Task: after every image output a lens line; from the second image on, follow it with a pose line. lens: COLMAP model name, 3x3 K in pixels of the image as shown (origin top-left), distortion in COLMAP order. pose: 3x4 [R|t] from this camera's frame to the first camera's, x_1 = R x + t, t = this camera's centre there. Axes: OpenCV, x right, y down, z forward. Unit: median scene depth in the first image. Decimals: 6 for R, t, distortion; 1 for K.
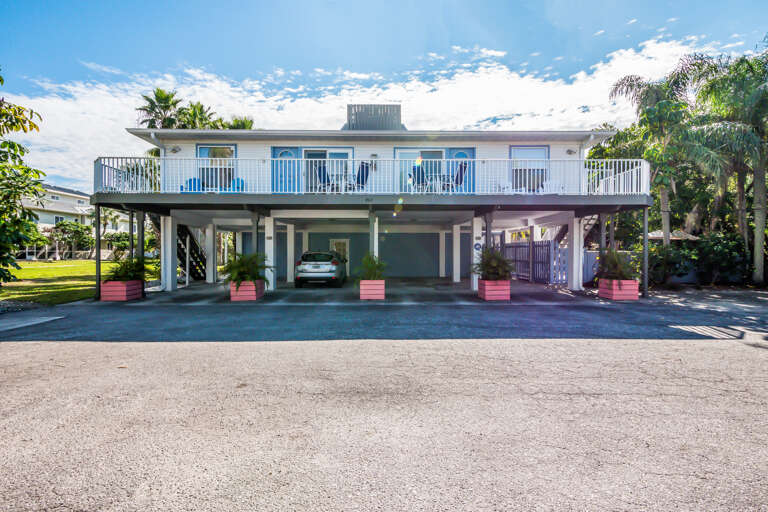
lens RADIAL K [[394.9, 0, 384.0], [0, 394.9, 256.0], [0, 0, 1]] dist [0.020998, 0.000149]
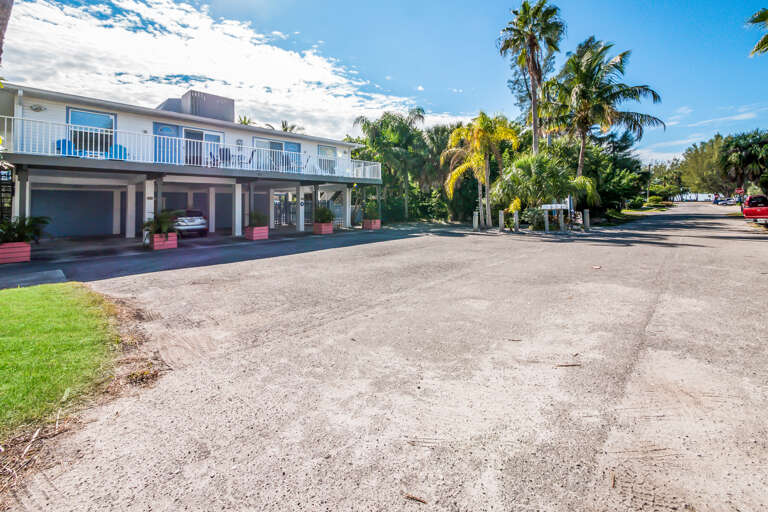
lens RADIAL K [[320.0, 0, 383.5], [0, 320.0, 241.9], [0, 0, 1]] dist [-0.001159, 0.000064]
pose [[0.689016, -0.092715, 0.718791, -0.519845], [0.010684, 0.992975, 0.117840, -0.020425], [-0.724667, -0.073514, 0.685167, -0.194119]]
